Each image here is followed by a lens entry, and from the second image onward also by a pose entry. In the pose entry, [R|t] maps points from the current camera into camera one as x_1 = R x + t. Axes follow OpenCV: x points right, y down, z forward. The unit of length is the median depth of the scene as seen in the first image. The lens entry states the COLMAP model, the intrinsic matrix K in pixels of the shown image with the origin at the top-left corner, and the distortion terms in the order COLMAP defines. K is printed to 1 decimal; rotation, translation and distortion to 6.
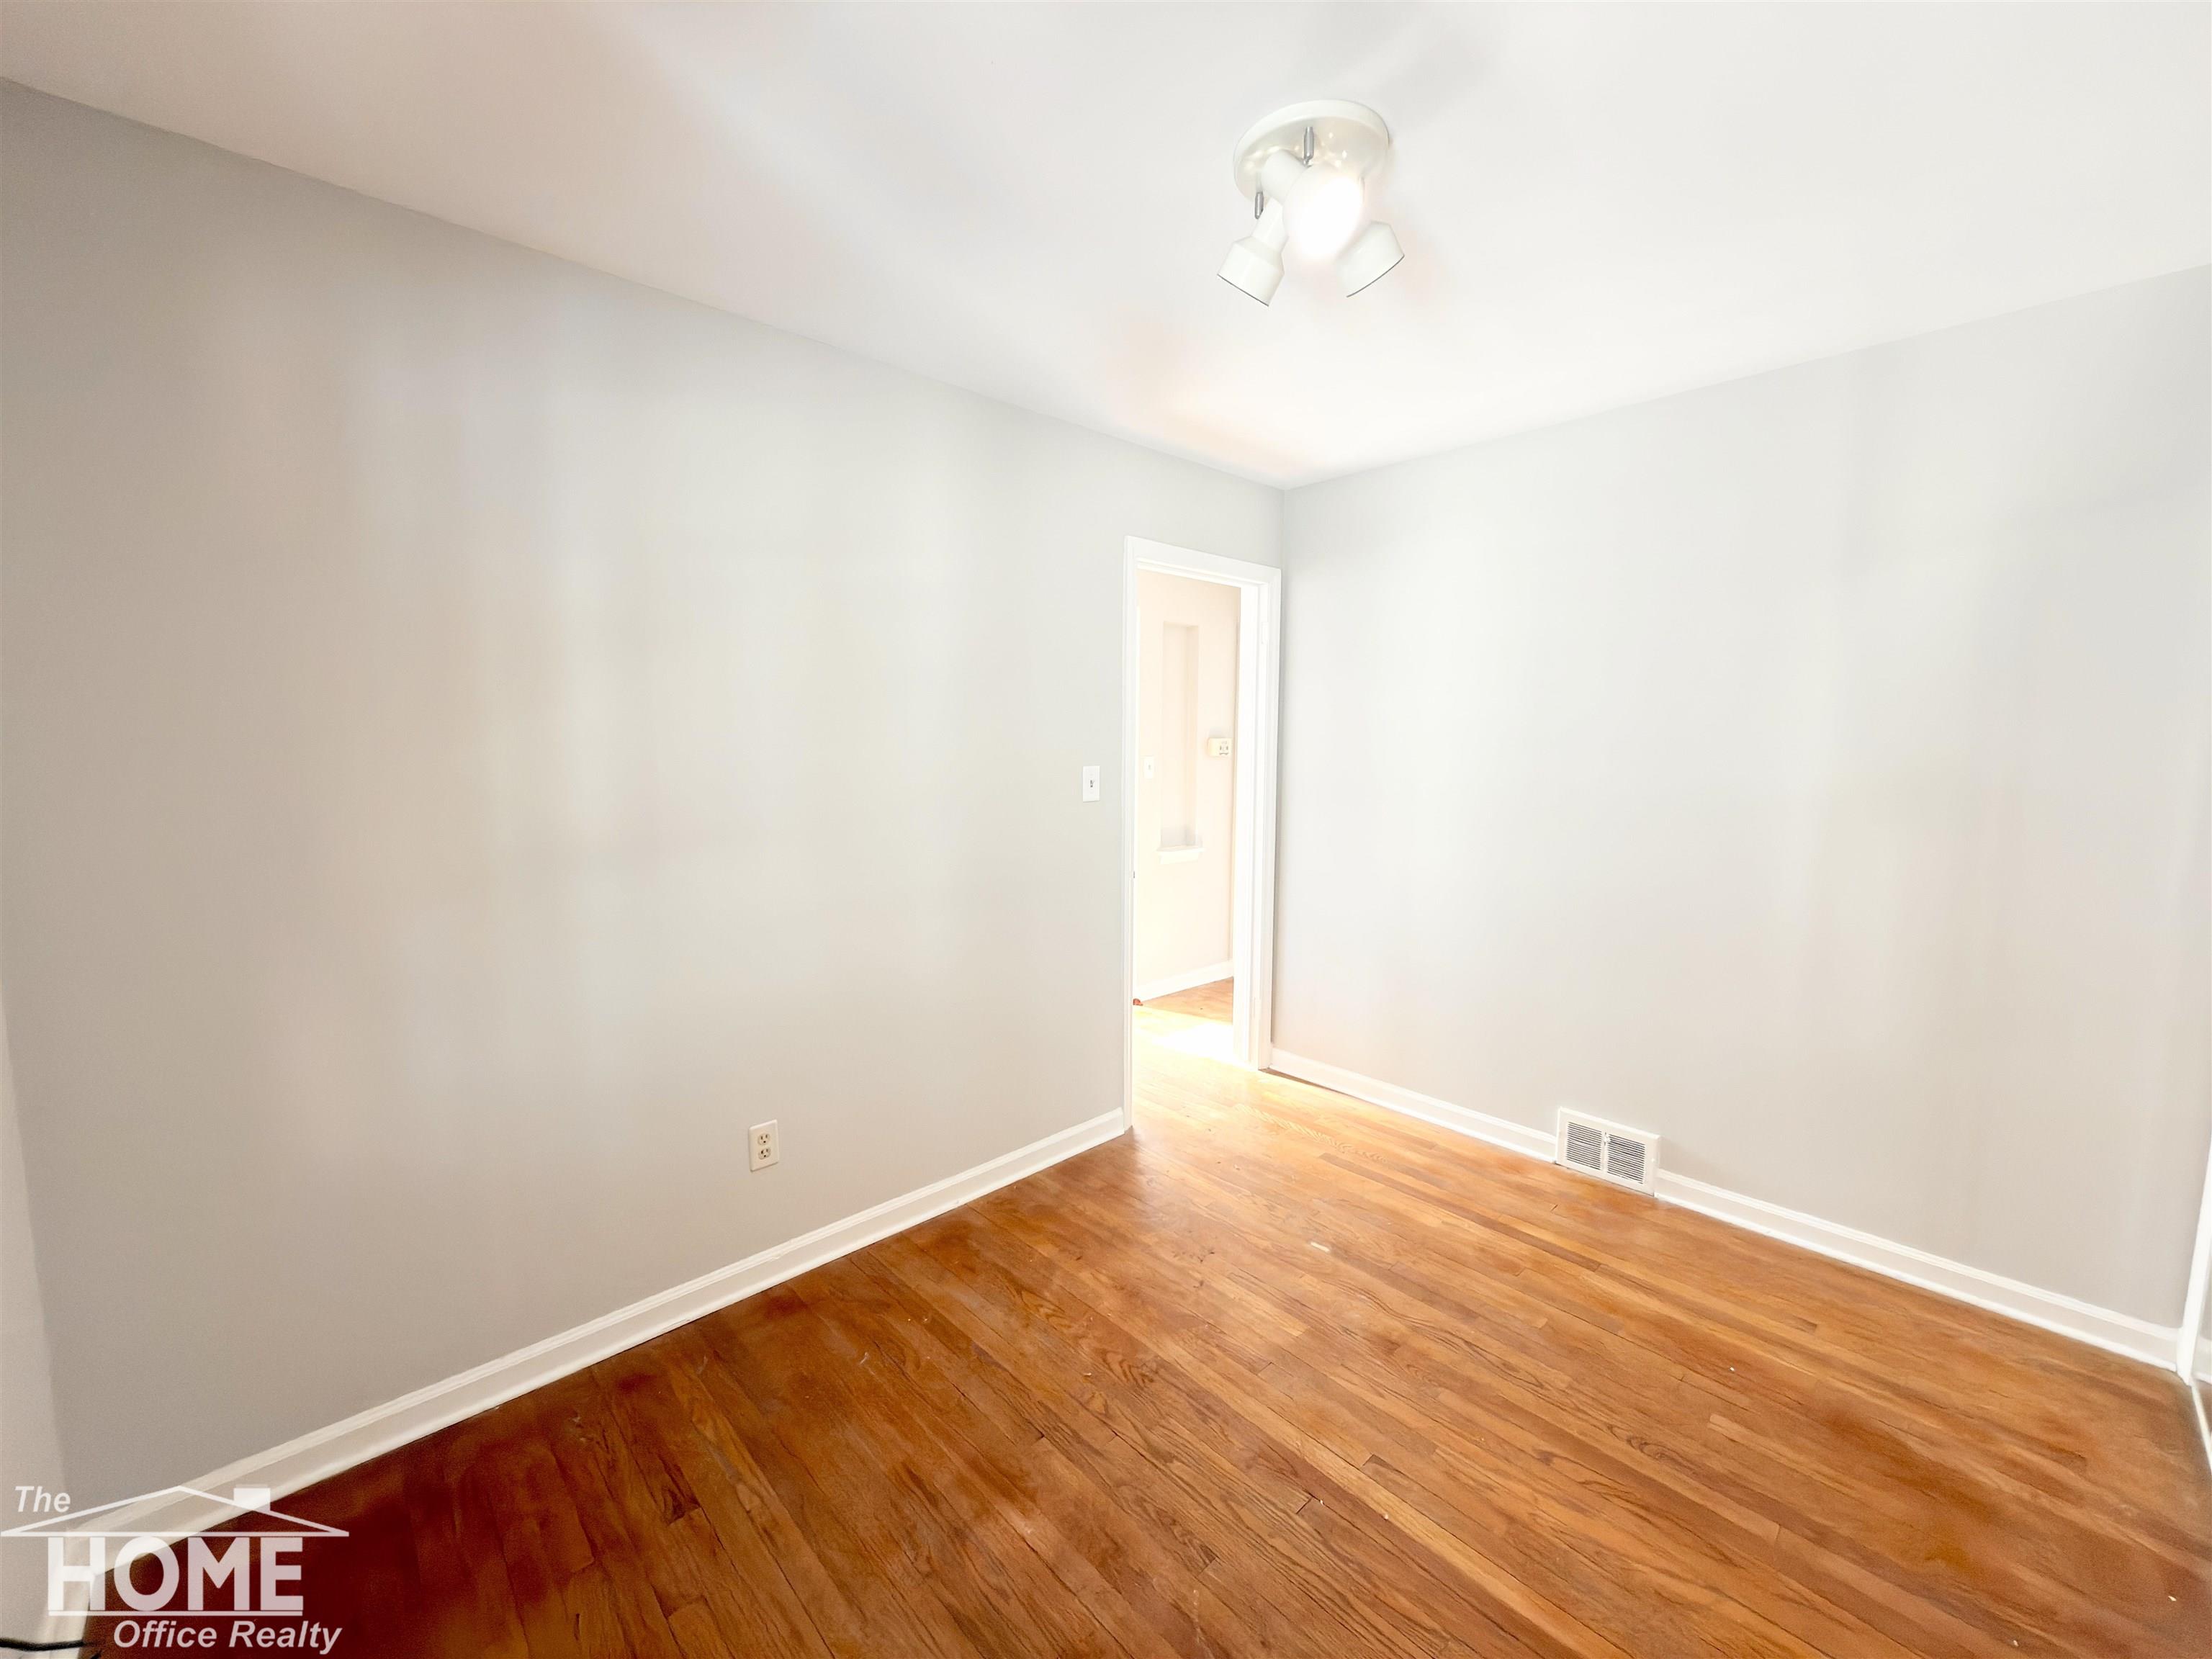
lens RADIAL K [[880.1, 0, 1105.6], [0, 880.1, 820.4], [0, 0, 1]] dist [0.000549, -0.000072]
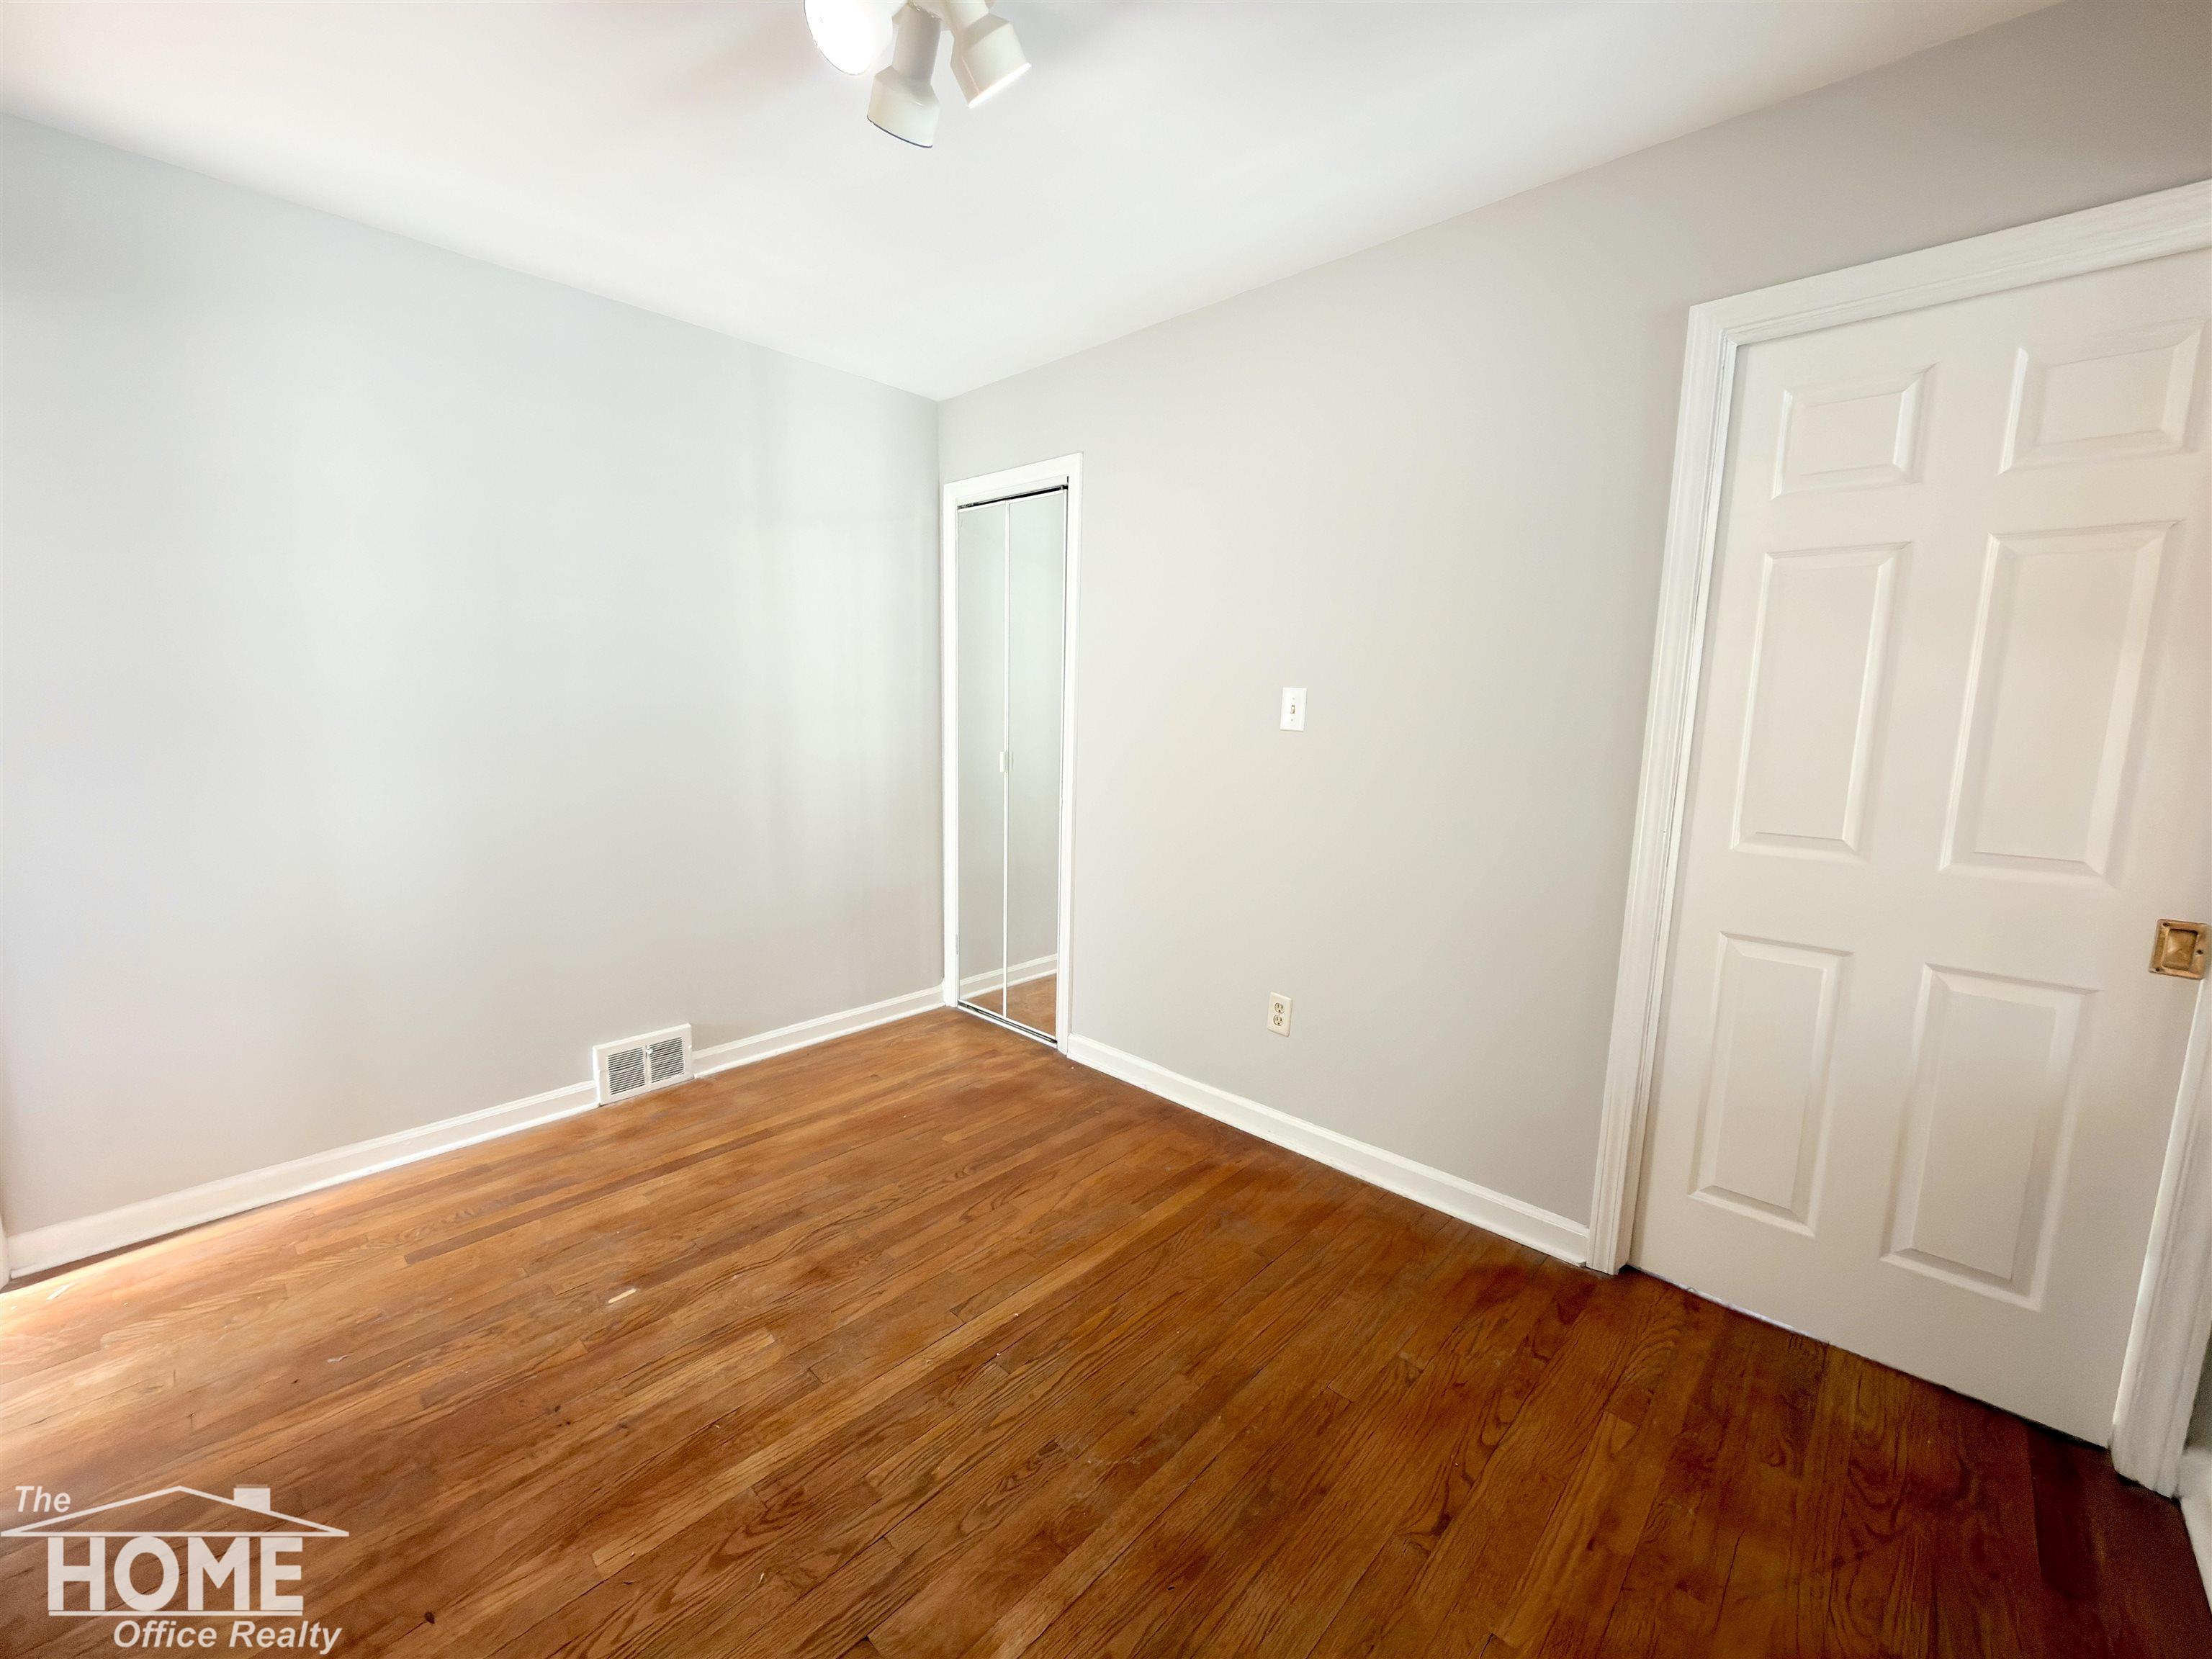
lens RADIAL K [[880.1, 0, 1103.1], [0, 880.1, 833.2], [0, 0, 1]] dist [0.000549, -0.000072]
pose [[-0.060395, -0.154713, 0.986112, -0.599690], [0.076162, 0.984321, 0.159097, -0.007571], [-0.995265, 0.084713, -0.047665, 0.726710]]
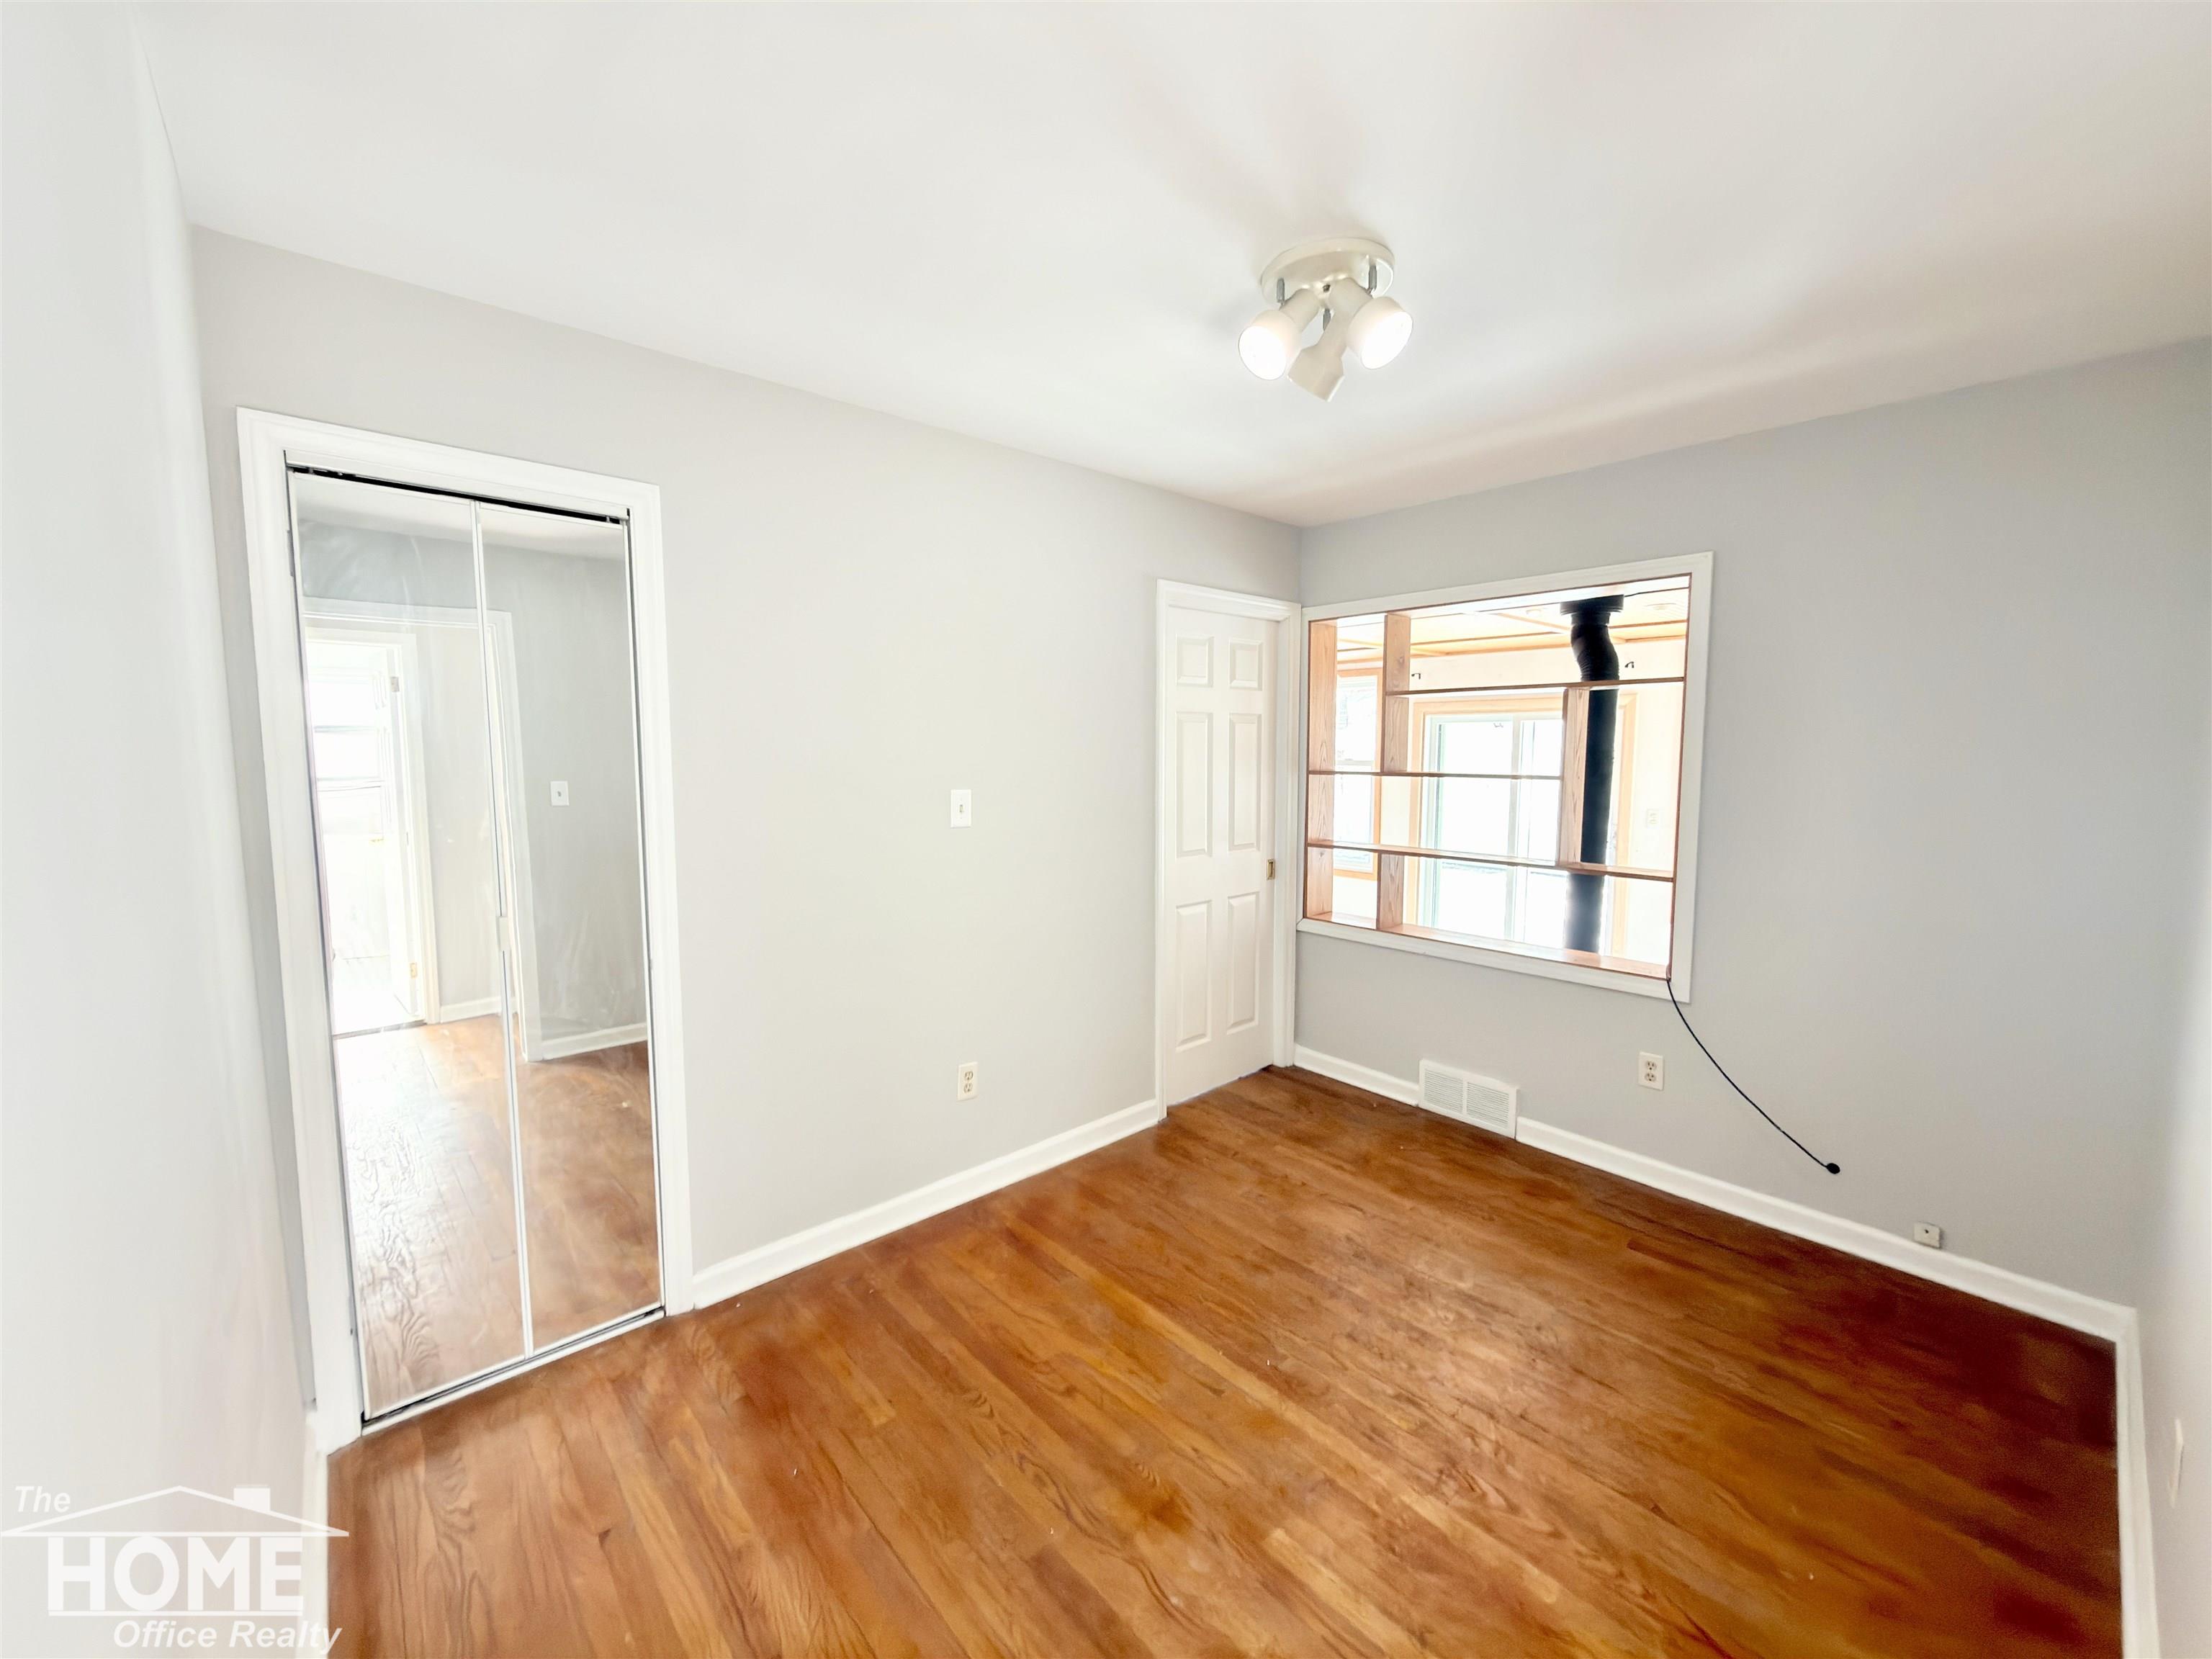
lens RADIAL K [[880.1, 0, 1111.1], [0, 880.1, 823.3], [0, 0, 1]] dist [0.000549, -0.000072]
pose [[-0.999709, -0.005311, 0.023539, 0.374669], [-0.000980, 0.983609, 0.180311, -0.193132], [-0.024111, 0.180235, -0.983328, 1.774006]]
